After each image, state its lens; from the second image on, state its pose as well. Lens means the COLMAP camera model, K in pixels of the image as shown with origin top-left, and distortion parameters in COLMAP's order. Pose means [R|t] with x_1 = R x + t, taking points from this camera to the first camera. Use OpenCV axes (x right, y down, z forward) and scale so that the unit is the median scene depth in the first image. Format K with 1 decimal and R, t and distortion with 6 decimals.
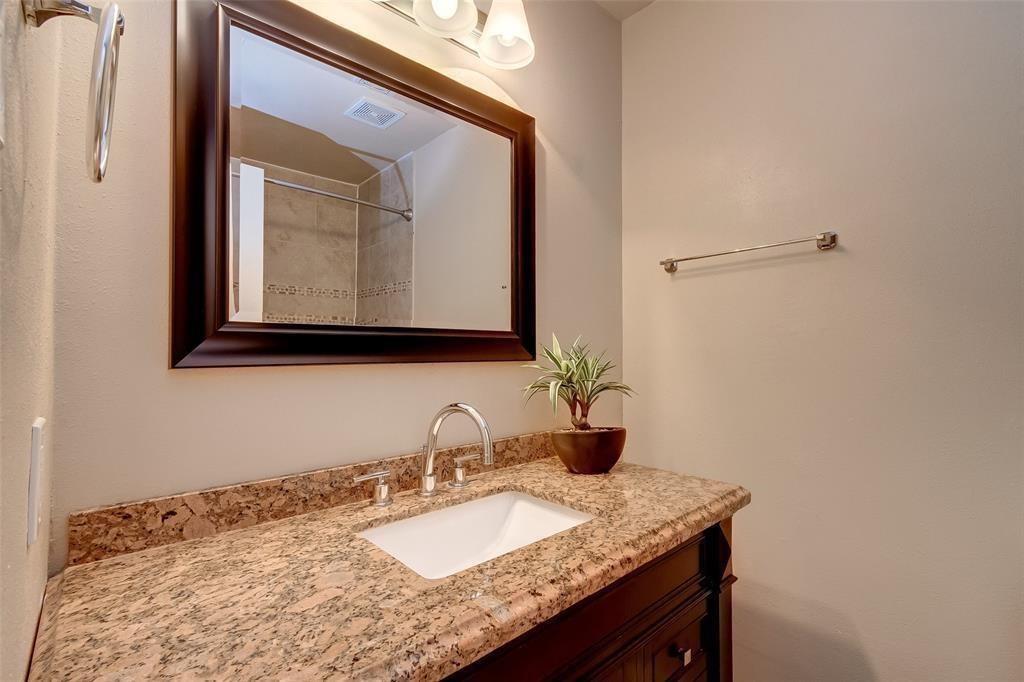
lens RADIAL K [[470.4, 0, 496.5], [0, 470.4, 344.1], [0, 0, 1]] dist [0.000412, 0.000049]
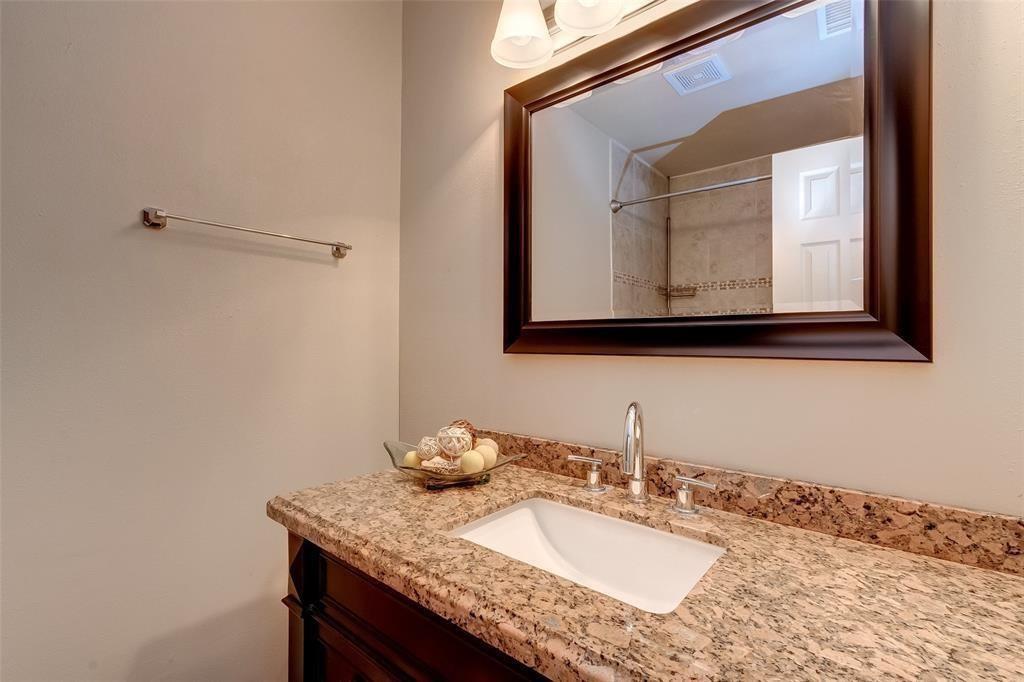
lens RADIAL K [[464.4, 0, 525.6], [0, 464.4, 338.5], [0, 0, 1]] dist [-0.000797, -0.000150]
pose [[0.147672, -0.009244, -0.988993, 0.768130], [0.006319, 0.999945, -0.008403, 0.013993], [0.989016, -0.005009, 0.147722, 0.723469]]
